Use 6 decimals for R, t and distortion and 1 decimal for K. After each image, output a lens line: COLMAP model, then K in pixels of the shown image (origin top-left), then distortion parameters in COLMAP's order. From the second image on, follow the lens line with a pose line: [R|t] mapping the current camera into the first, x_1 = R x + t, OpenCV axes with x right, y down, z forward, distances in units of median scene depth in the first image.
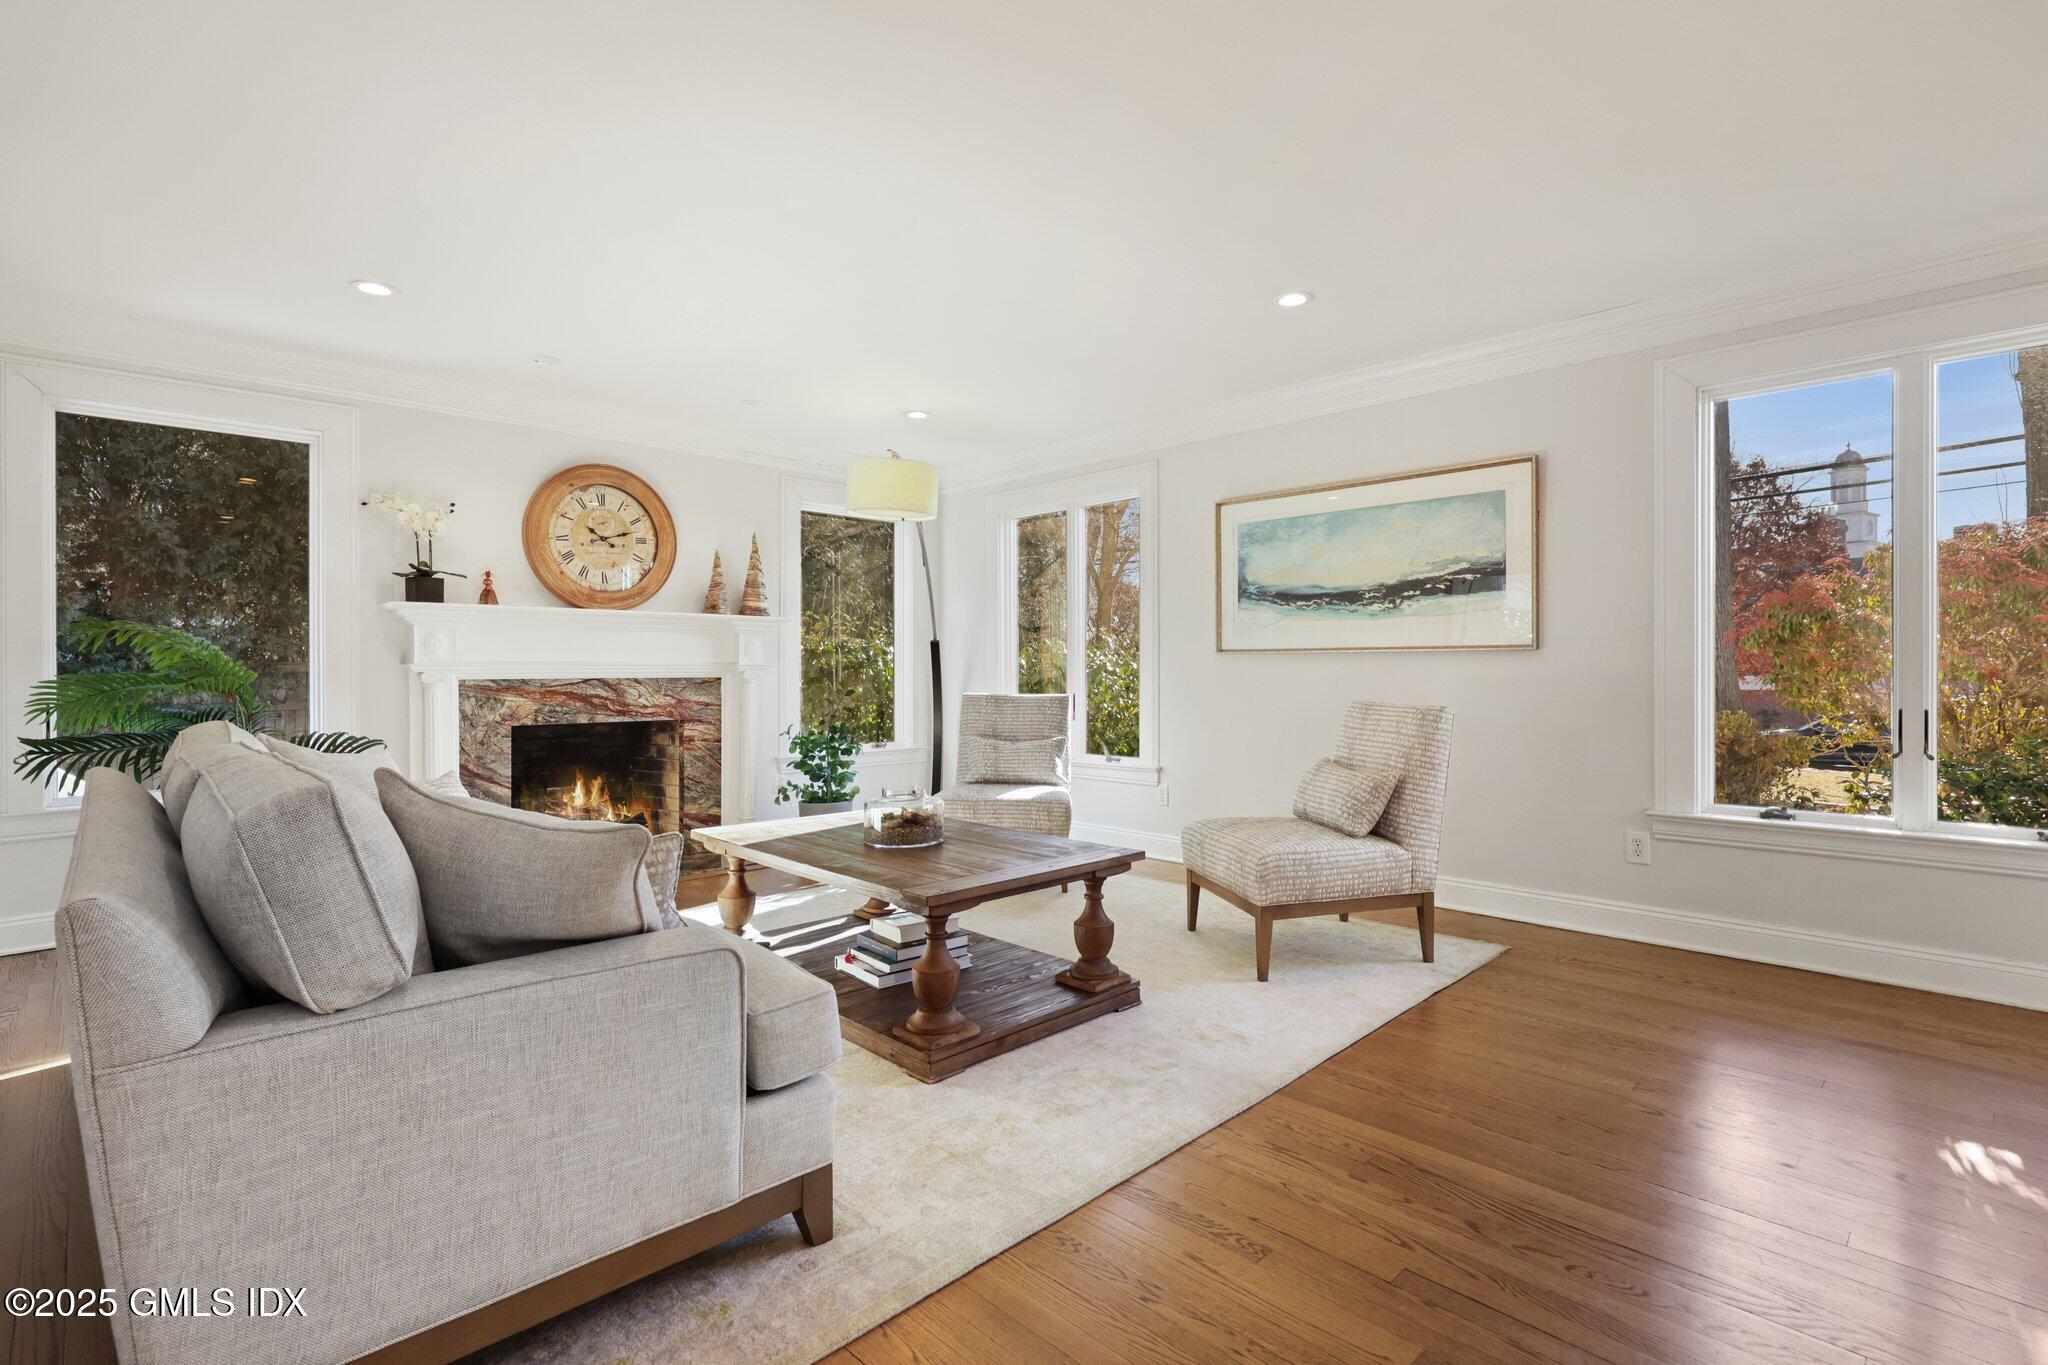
lens RADIAL K [[956.9, 0, 1024.2], [0, 956.9, 679.8], [0, 0, 1]] dist [-0.002696, 0.000033]
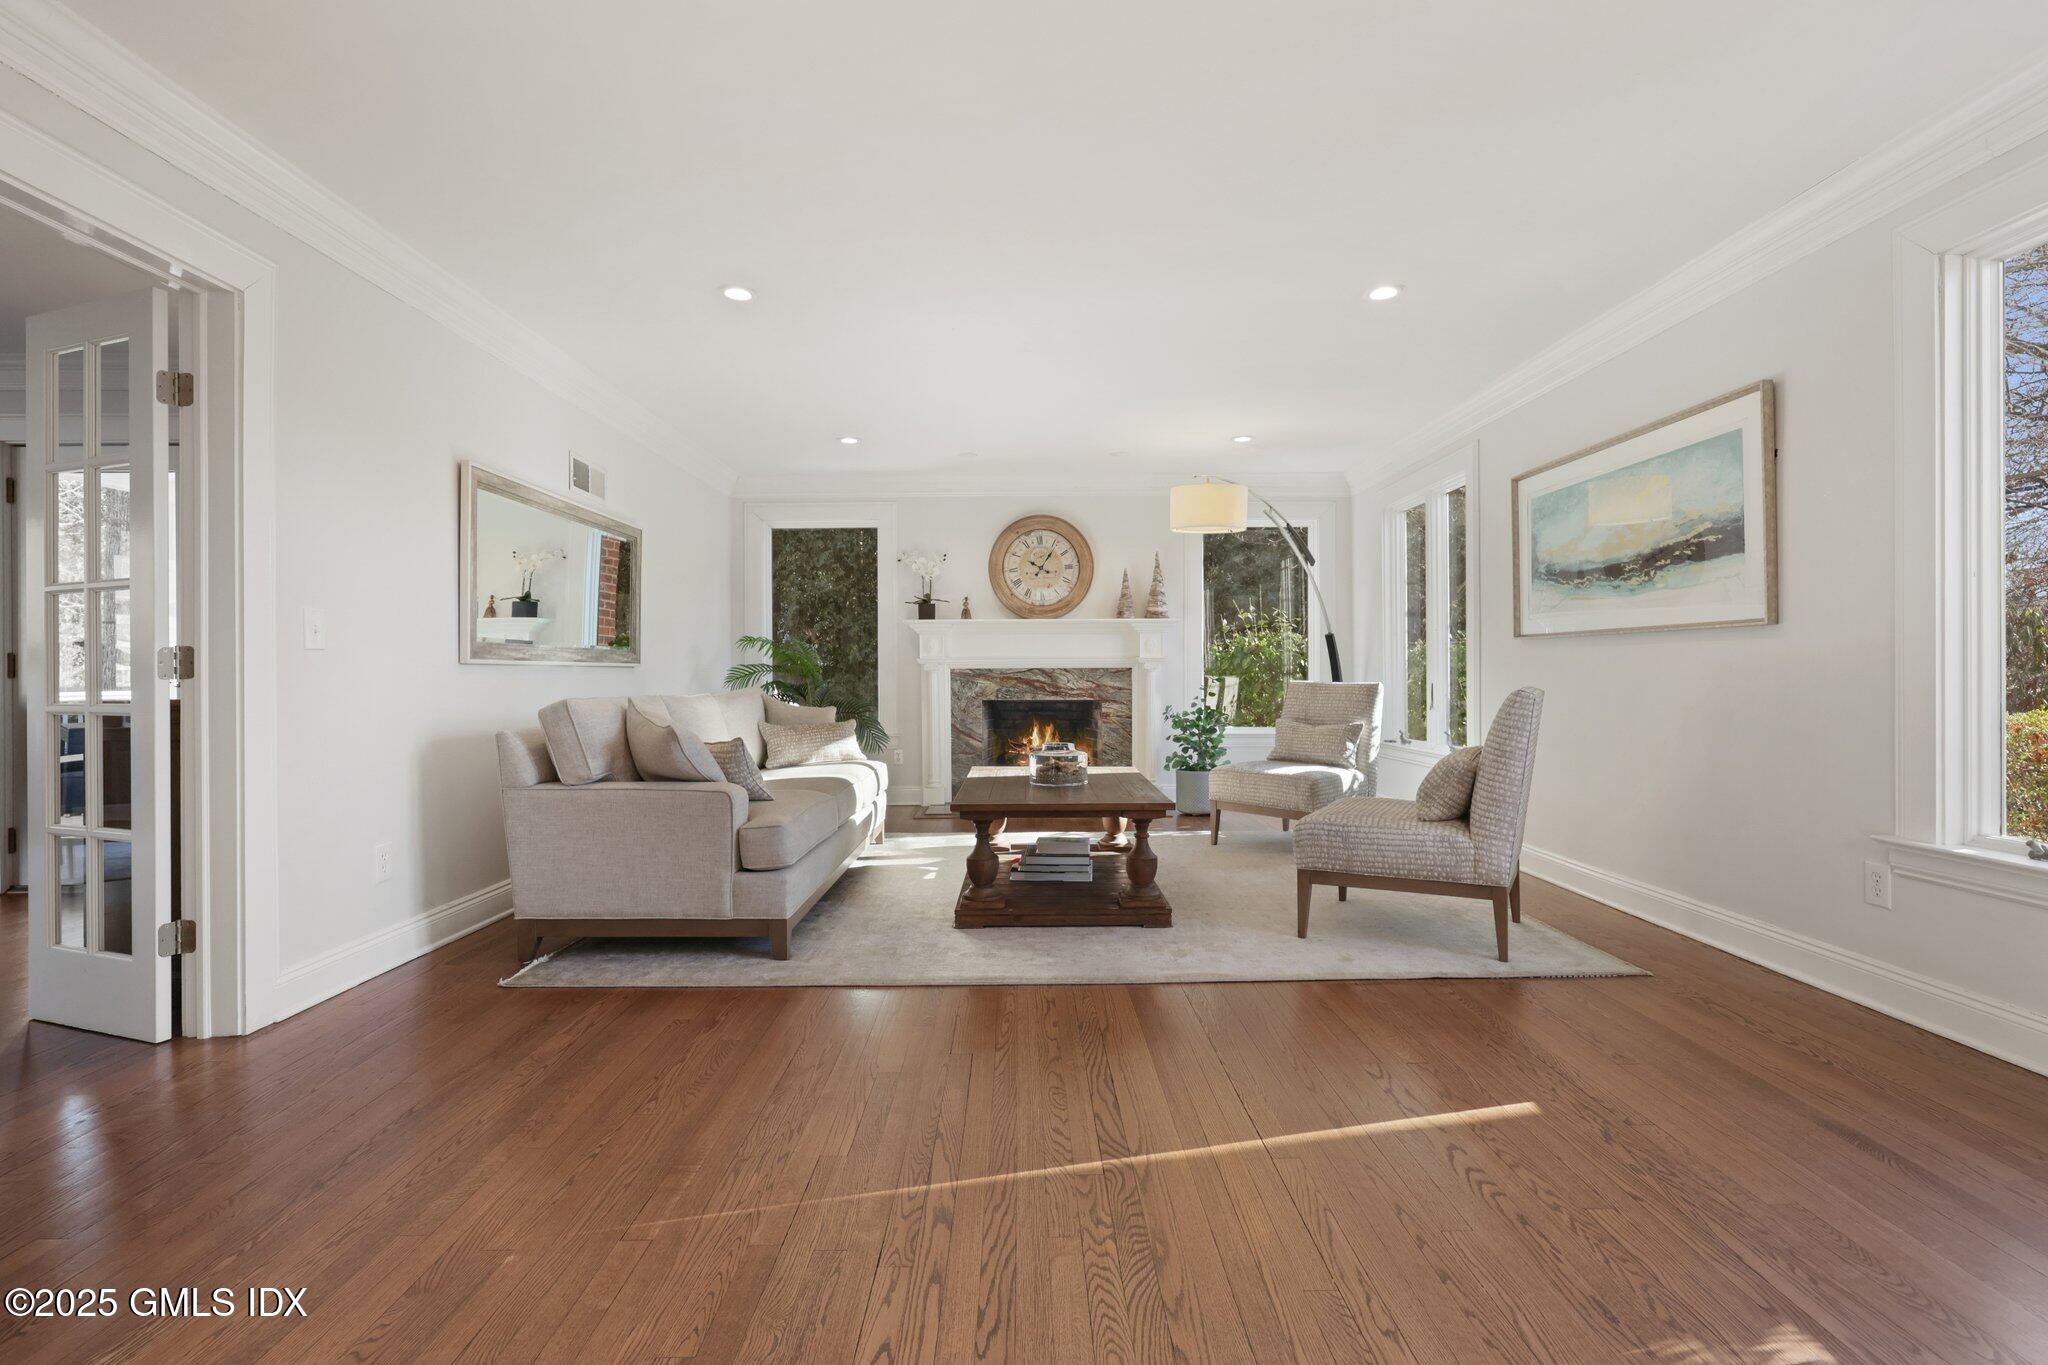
lens RADIAL K [[930.9, 0, 1021.0], [0, 930.9, 678.0], [0, 0, 1]] dist [0.001115, -0.000029]
pose [[0.718346, 0.003240, -0.695679, 0.522998], [-0.003167, 0.999994, 0.001387, 0.011855], [0.695679, 0.001207, 0.718352, 0.005867]]
